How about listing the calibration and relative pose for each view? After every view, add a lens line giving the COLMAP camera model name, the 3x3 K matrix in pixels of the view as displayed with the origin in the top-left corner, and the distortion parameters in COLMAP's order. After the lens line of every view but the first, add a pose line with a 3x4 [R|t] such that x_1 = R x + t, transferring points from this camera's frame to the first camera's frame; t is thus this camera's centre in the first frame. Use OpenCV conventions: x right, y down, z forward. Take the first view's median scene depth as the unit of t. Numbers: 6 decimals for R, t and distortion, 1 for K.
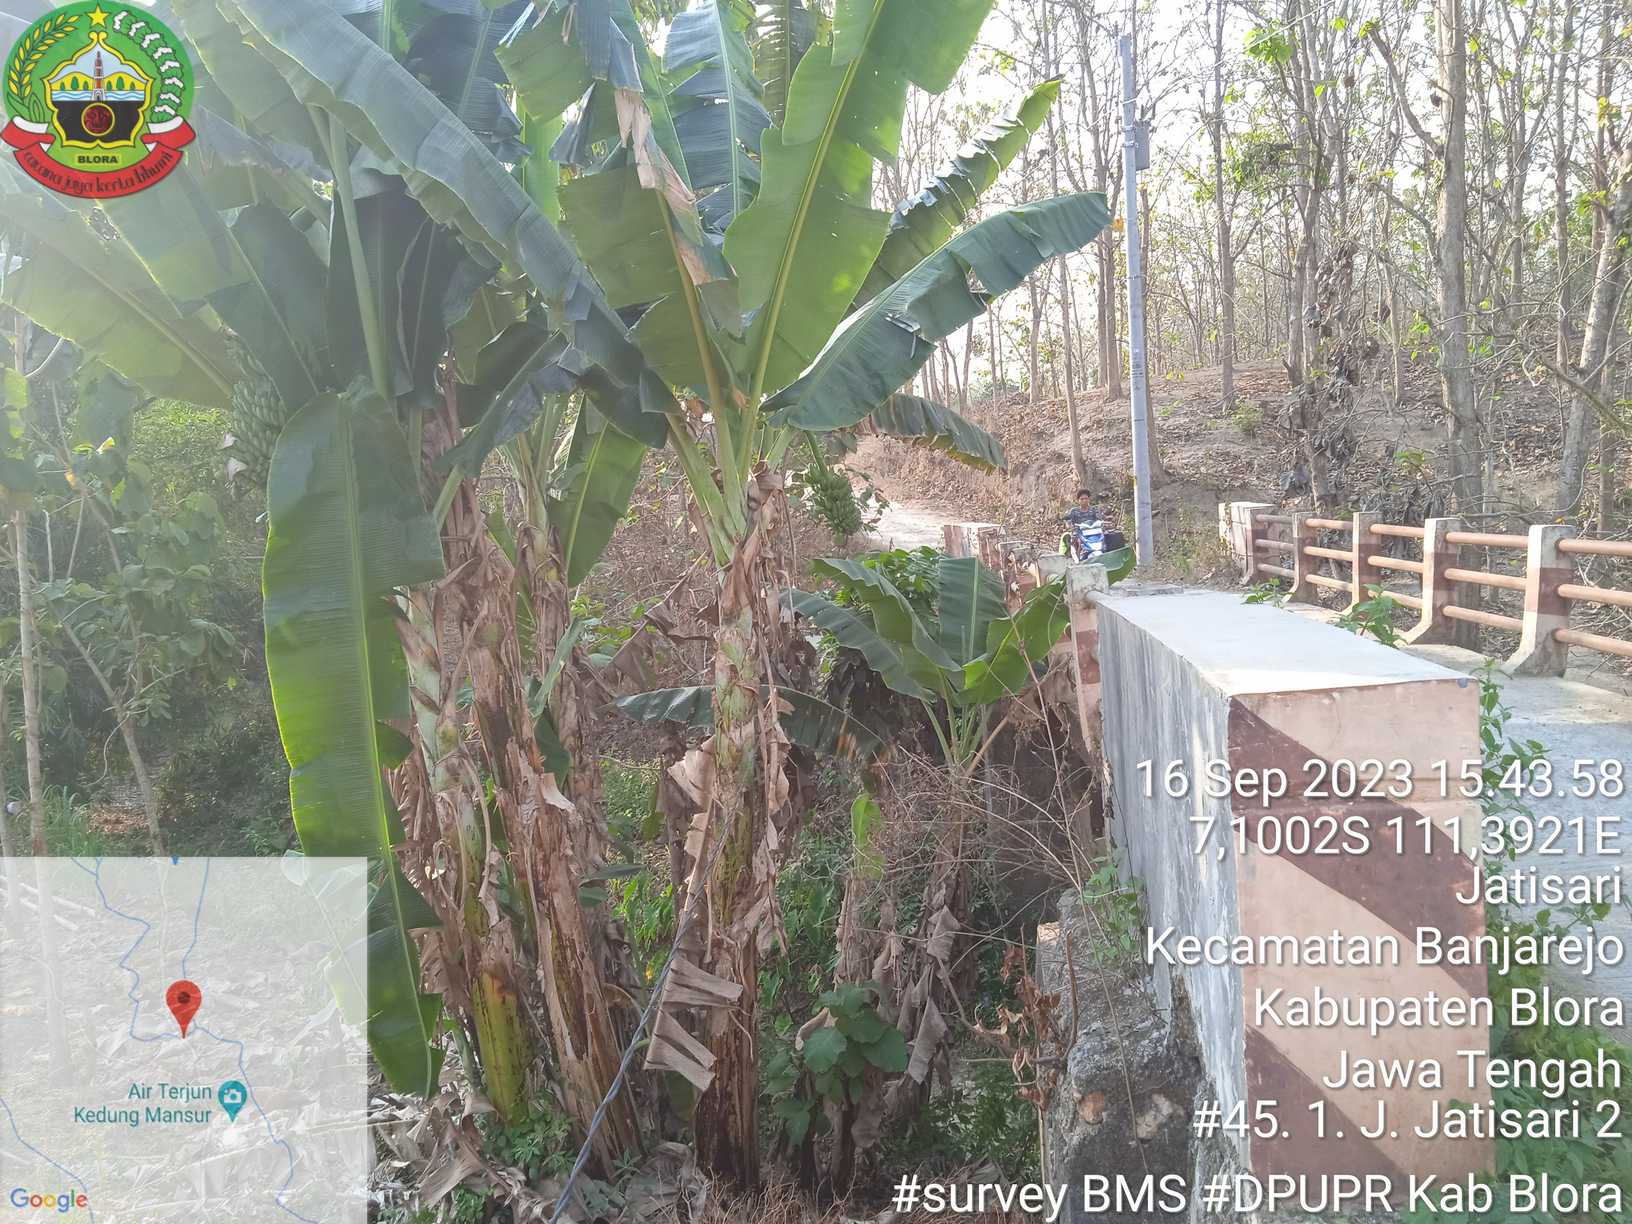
lens RADIAL K [[1351.2, 0, 822.5], [0, 1351.2, 619.1], [0, 0, 1]] dist [0.083124, -0.128520]
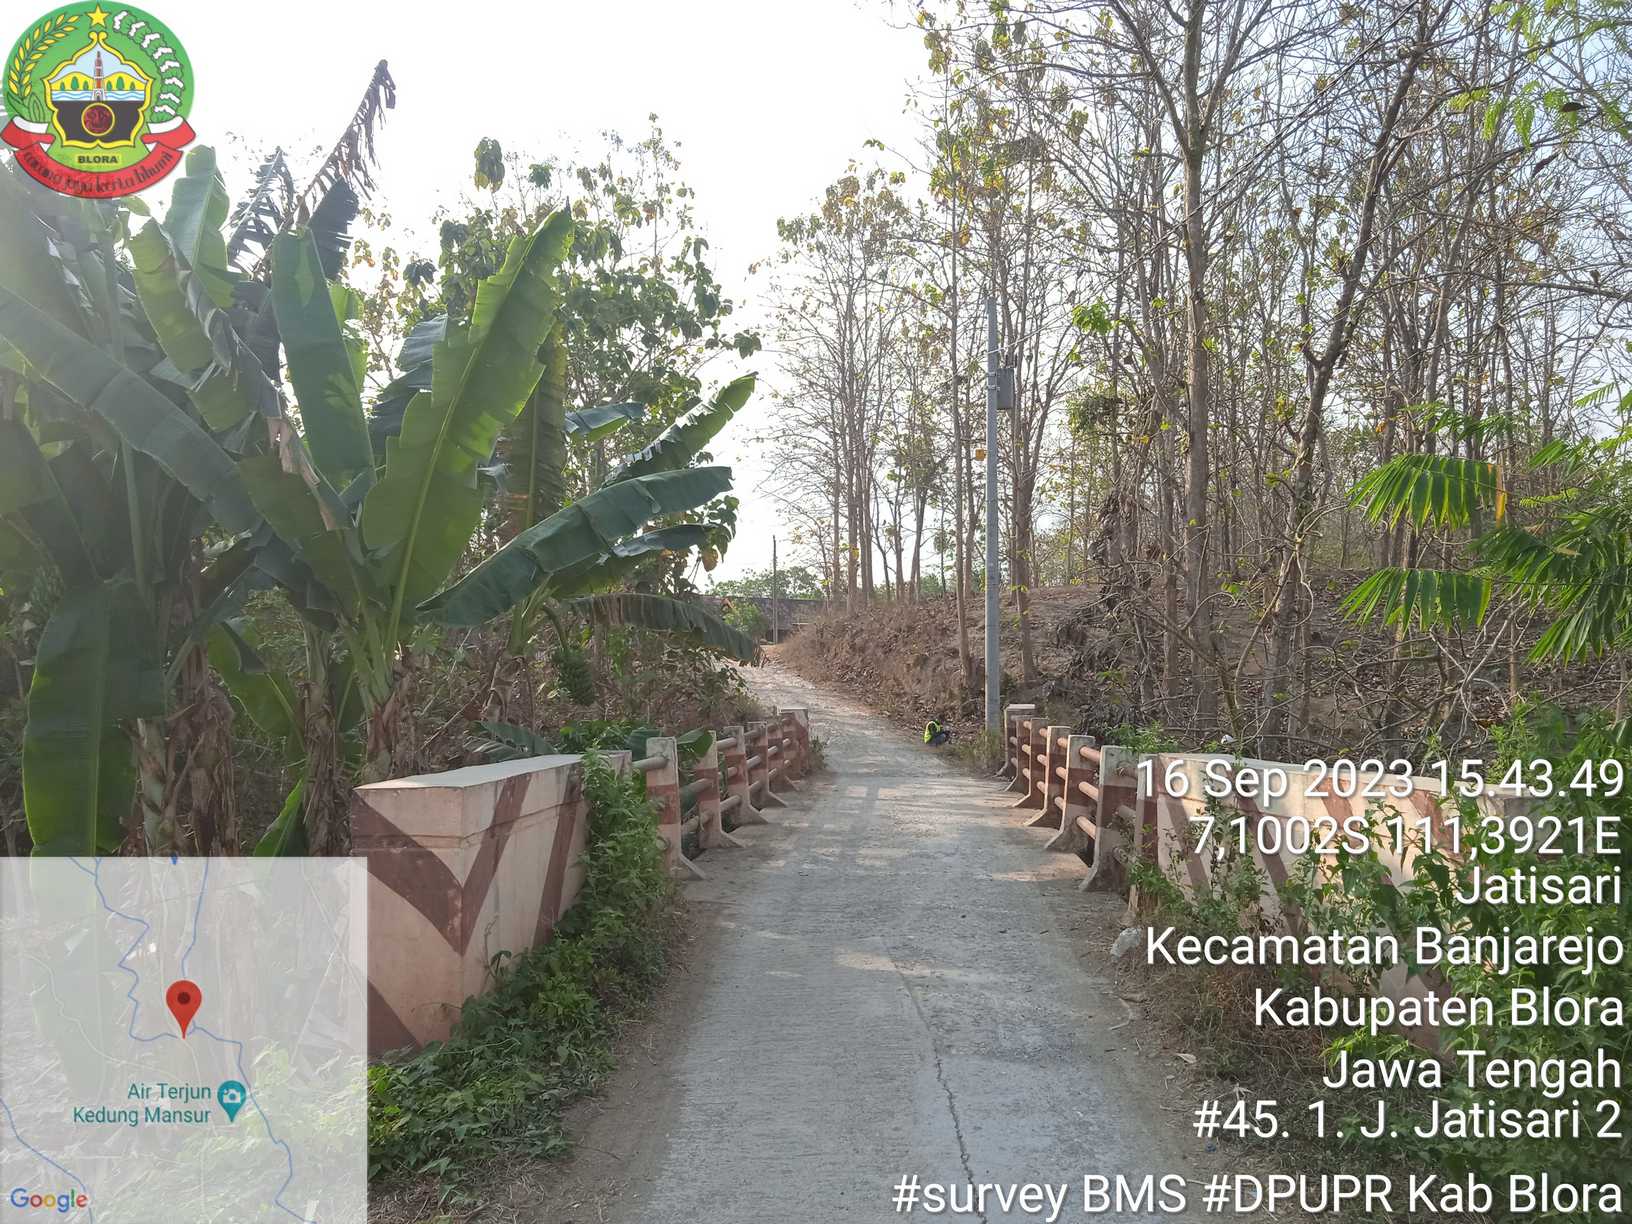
lens RADIAL K [[1351.2, 0, 822.5], [0, 1351.2, 619.1], [0, 0, 1]] dist [0.083124, -0.128520]
pose [[0.997529, 0.070250, 0.000846, 0.356238], [-0.069545, 0.989072, -0.130002, 0.007817], [-0.009970, 0.129622, 0.991513, -0.376874]]
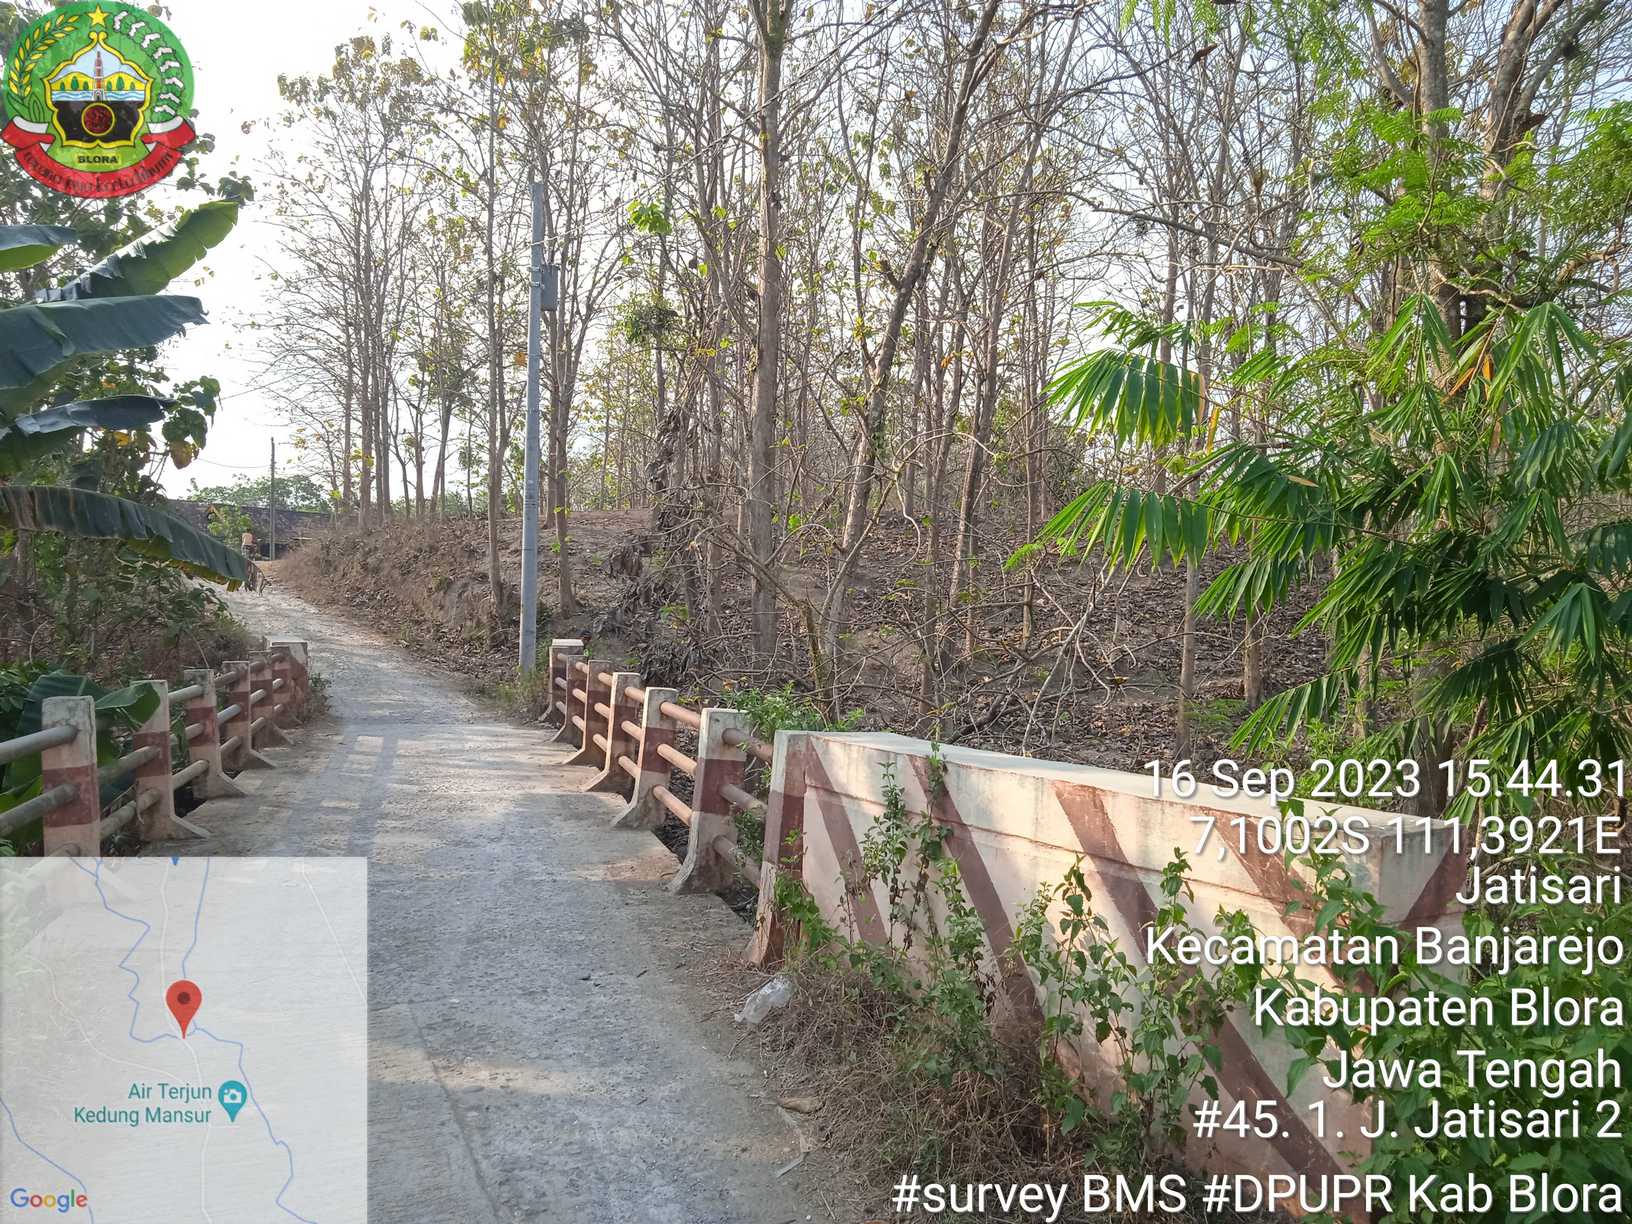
lens RADIAL K [[1351.2, 0, 822.5], [0, 1351.2, 619.1], [0, 0, 1]] dist [0.083124, -0.128520]
pose [[0.934234, 0.091328, 0.344769, 0.357184], [-0.060669, 0.993265, -0.098716, -0.032681], [-0.351462, 0.071307, 0.933483, -0.058436]]
